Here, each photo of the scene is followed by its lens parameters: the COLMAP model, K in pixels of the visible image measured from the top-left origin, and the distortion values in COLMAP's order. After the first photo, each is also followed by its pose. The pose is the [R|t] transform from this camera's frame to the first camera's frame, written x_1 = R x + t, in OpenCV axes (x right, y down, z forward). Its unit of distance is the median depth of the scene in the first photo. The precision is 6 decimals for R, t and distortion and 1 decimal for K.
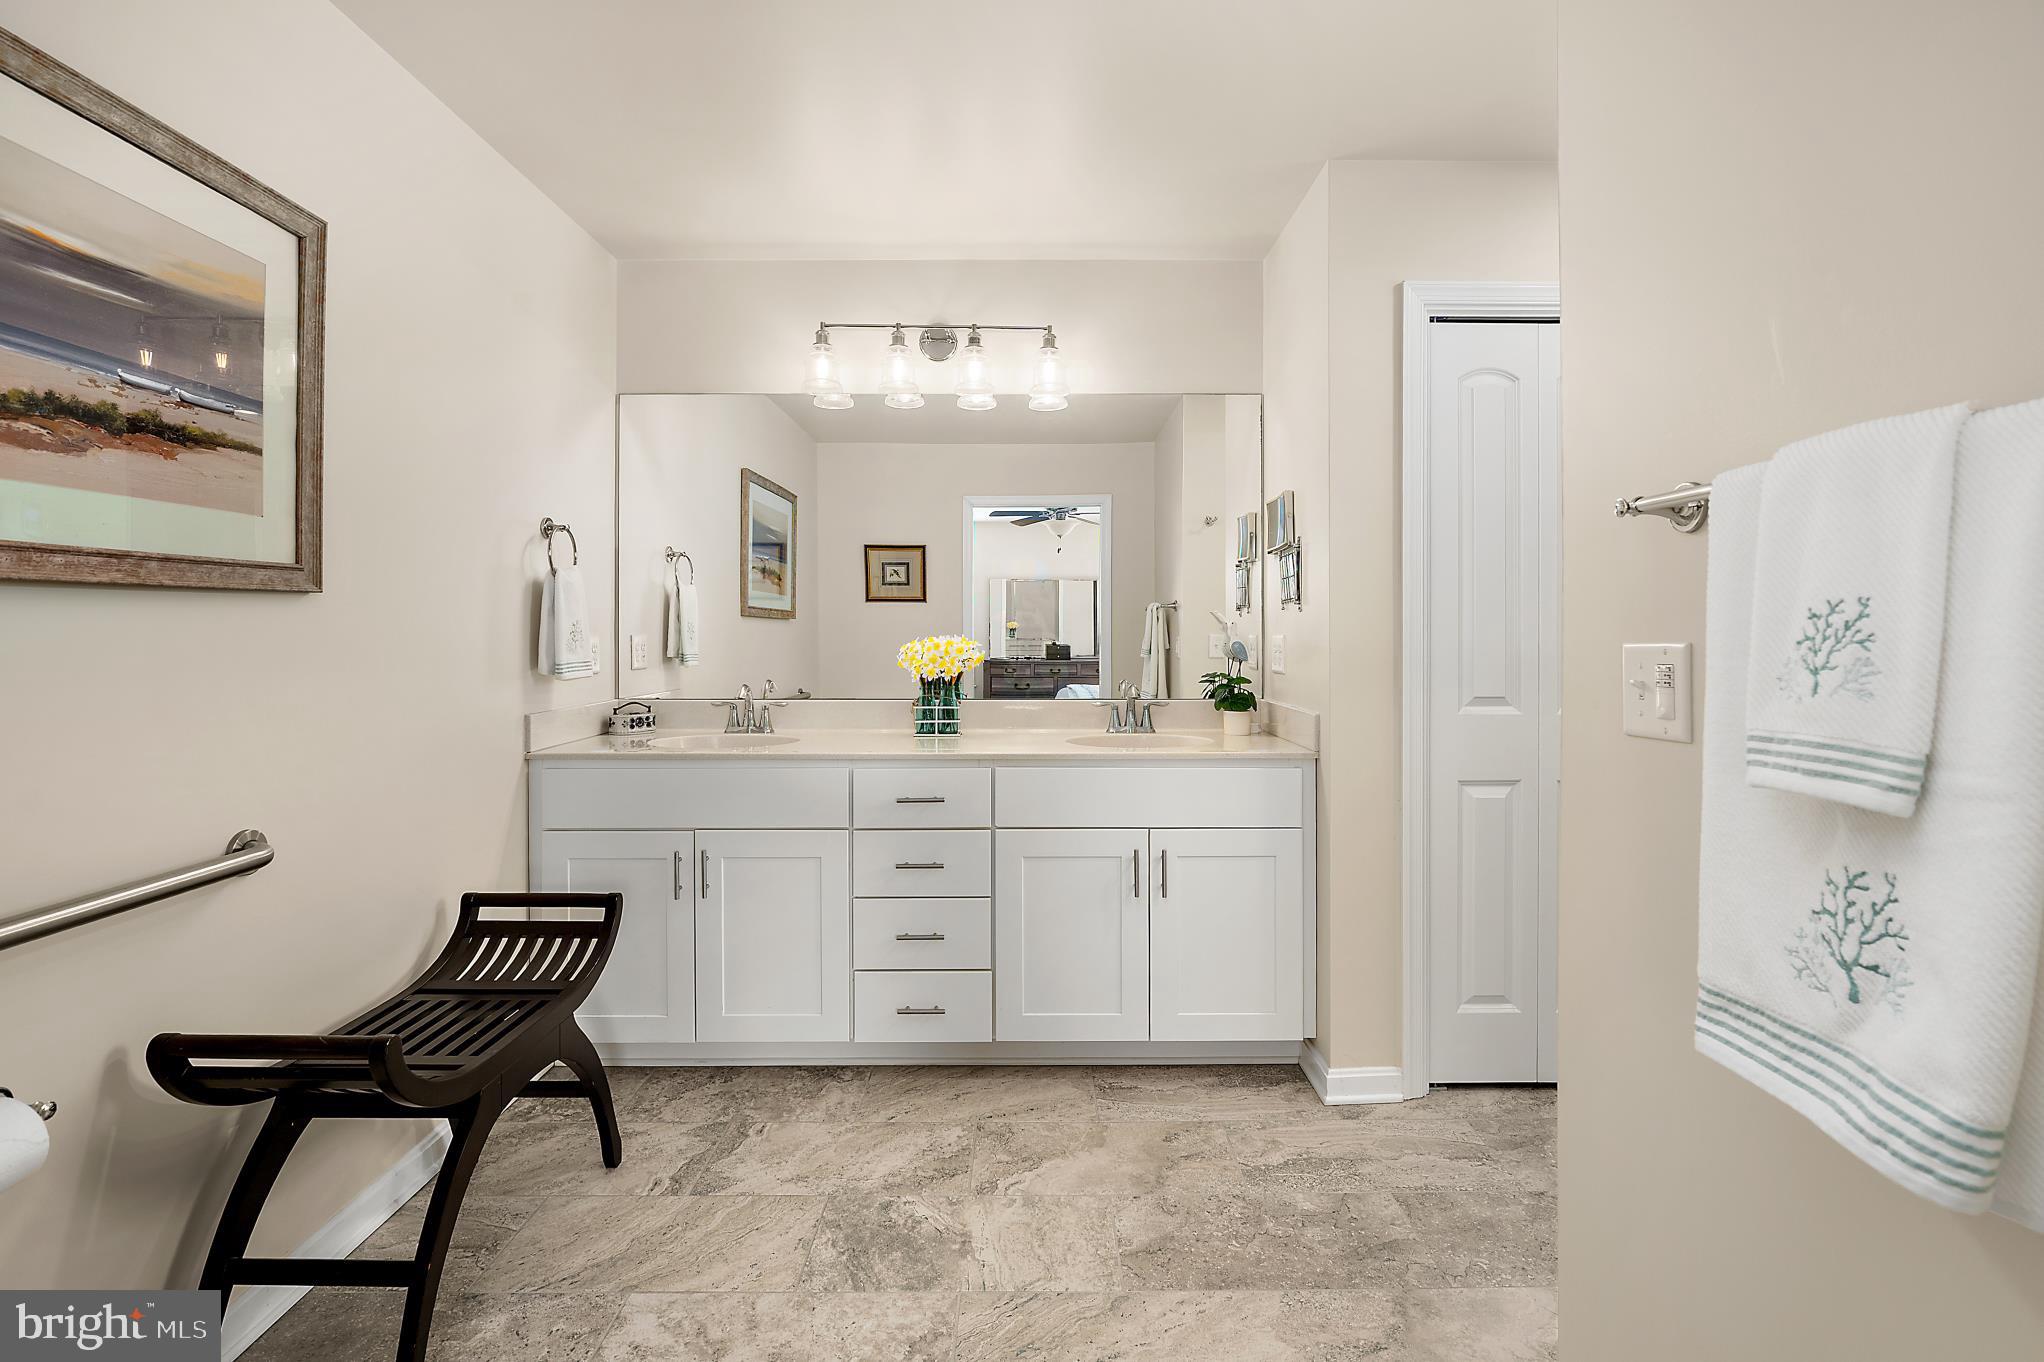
lens RADIAL K [[942.3, 0, 1023.7], [0, 942.3, 649.1], [0, 0, 1]] dist [-0.018205, 0.001083]
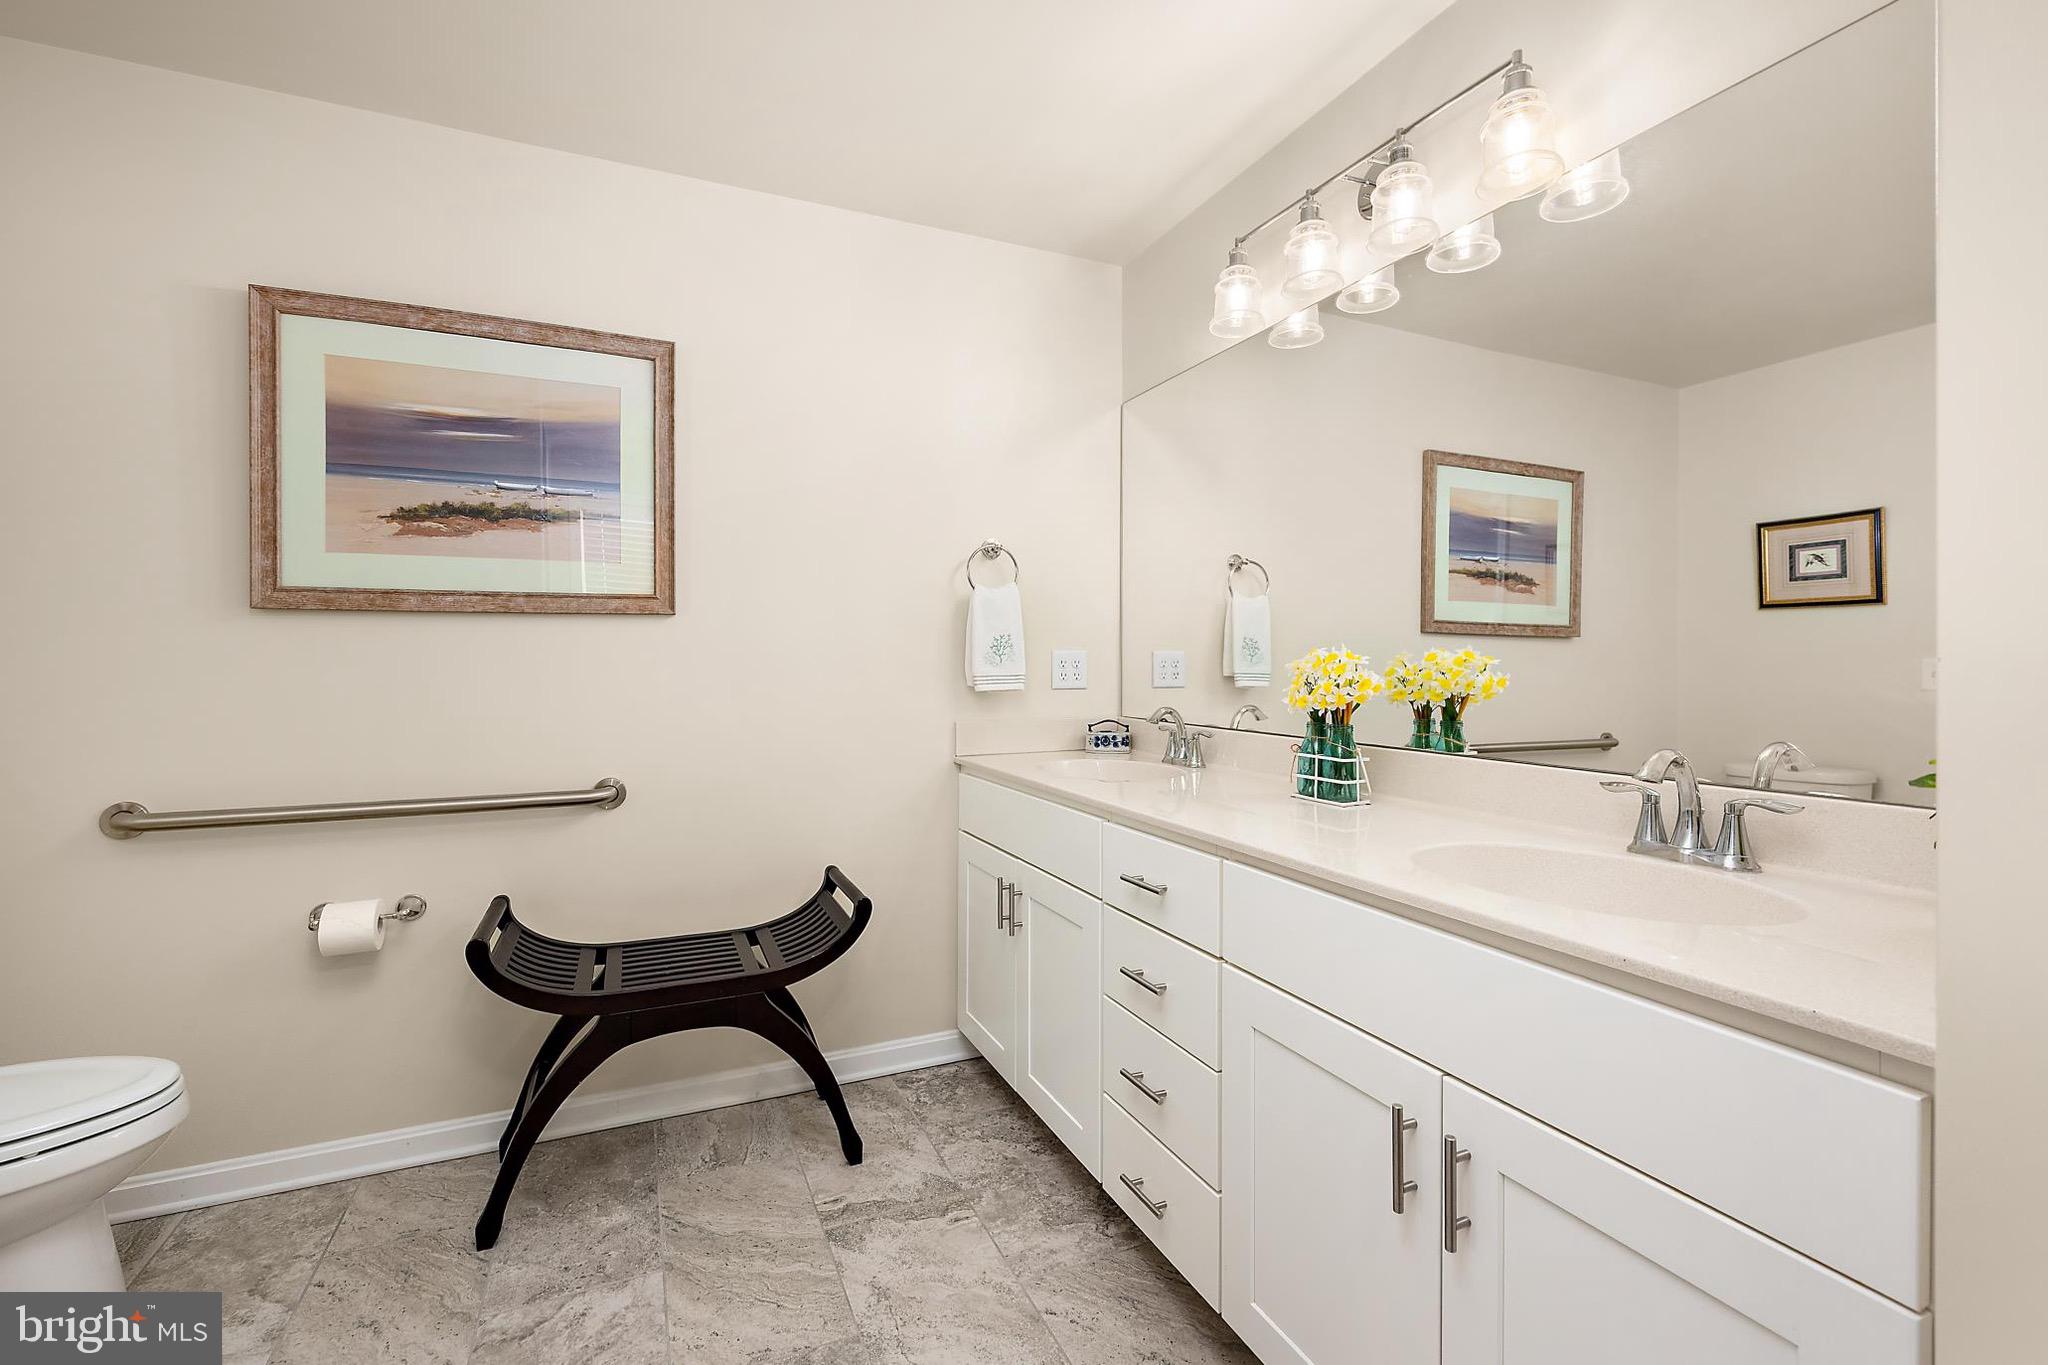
lens RADIAL K [[862.3, 0, 1020.3], [0, 862.3, 668.5], [0, 0, 1]] dist [-0.003282, -0.000218]
pose [[0.404065, 0.009036, -0.914686, 0.615515], [-0.019146, 0.999816, 0.001420, 0.006944], [0.914530, 0.016939, 0.404164, 0.964163]]
